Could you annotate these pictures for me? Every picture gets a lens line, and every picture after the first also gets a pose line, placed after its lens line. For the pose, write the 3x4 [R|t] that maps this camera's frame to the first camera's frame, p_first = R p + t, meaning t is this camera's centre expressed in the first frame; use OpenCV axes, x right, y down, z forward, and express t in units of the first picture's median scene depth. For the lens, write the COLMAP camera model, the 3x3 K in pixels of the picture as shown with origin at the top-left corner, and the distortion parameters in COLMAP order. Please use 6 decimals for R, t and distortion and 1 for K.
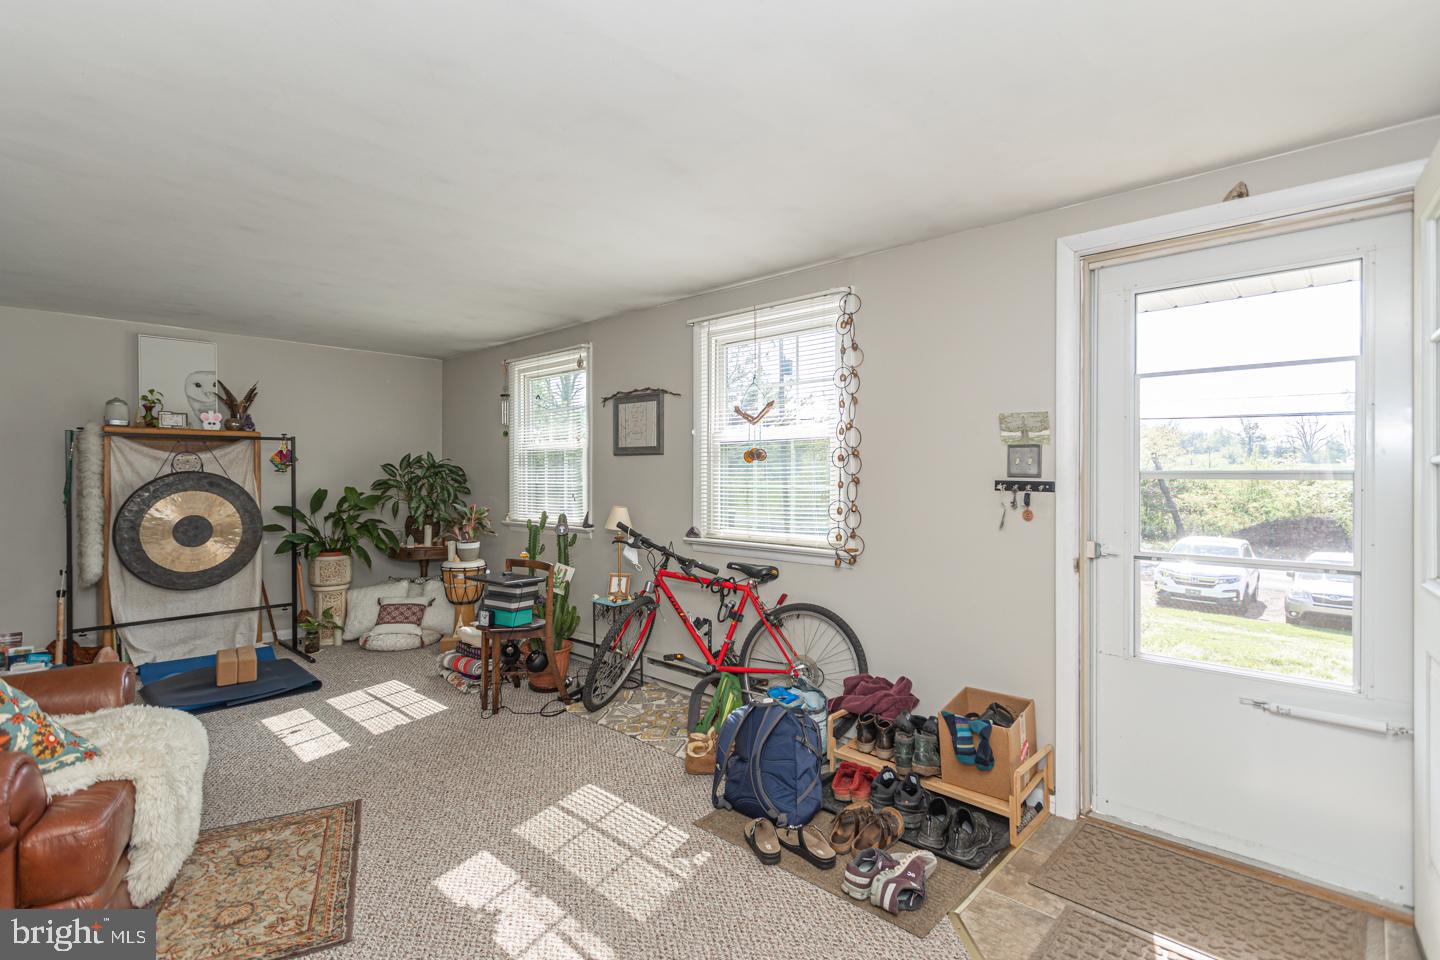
lens RADIAL K [[694.6, 0, 712.3], [0, 694.6, 476.9], [0, 0, 1]] dist [-0.001769, 0.000408]
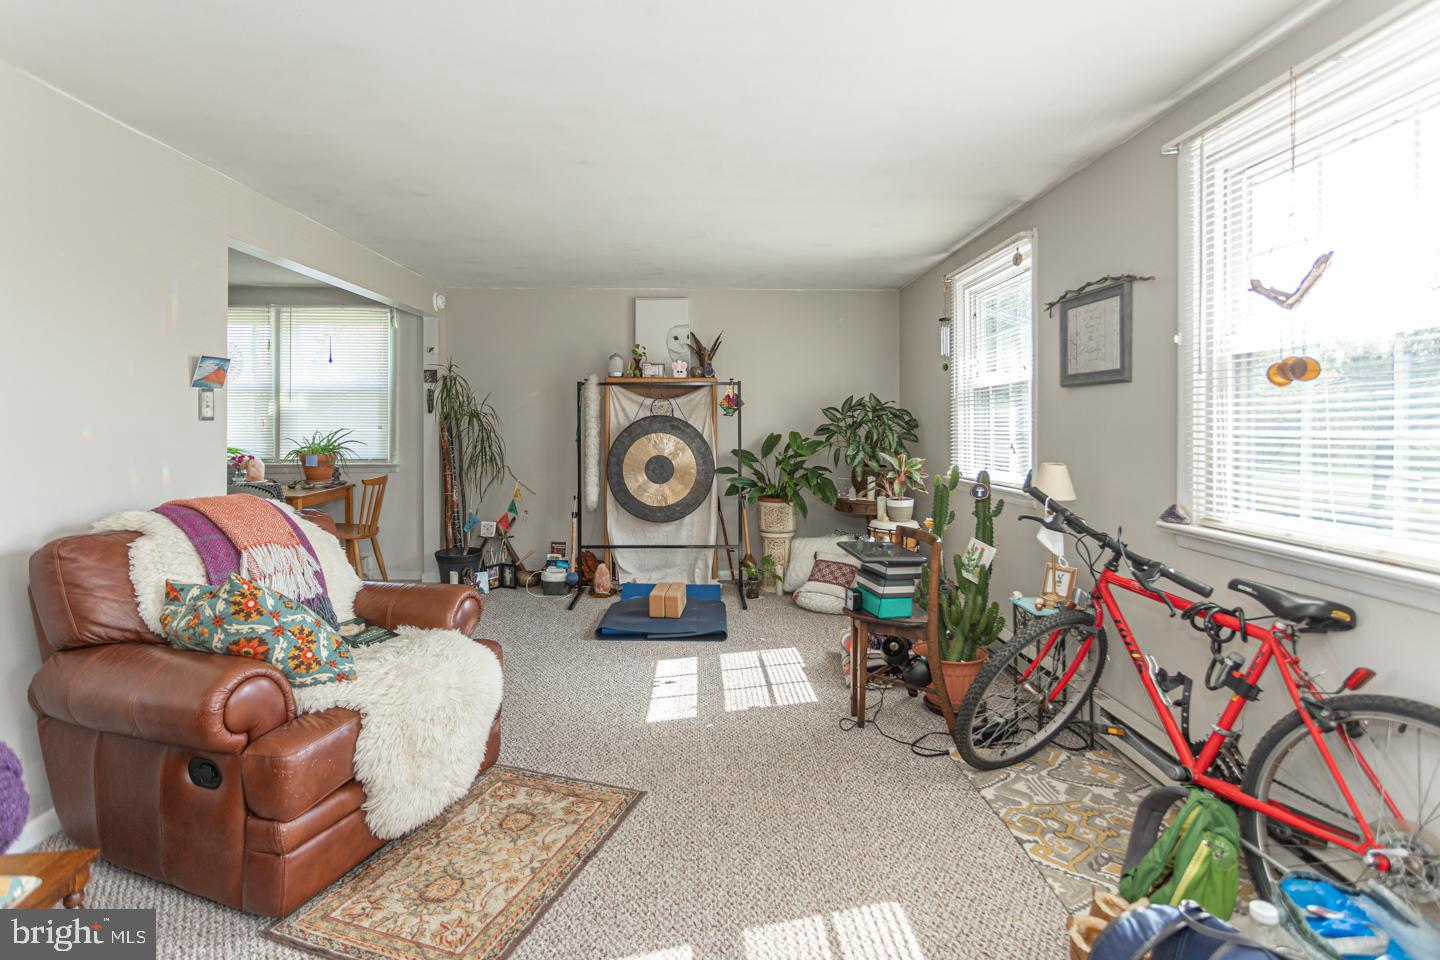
lens RADIAL K [[694.6, 0, 713.5], [0, 694.6, 423.9], [0, 0, 1]] dist [-0.001769, 0.000408]
pose [[0.698374, 0.001996, -0.715730, 0.113165], [-0.006637, 0.999971, -0.003687, 0.010121], [0.715702, 0.007325, 0.698368, 0.323103]]
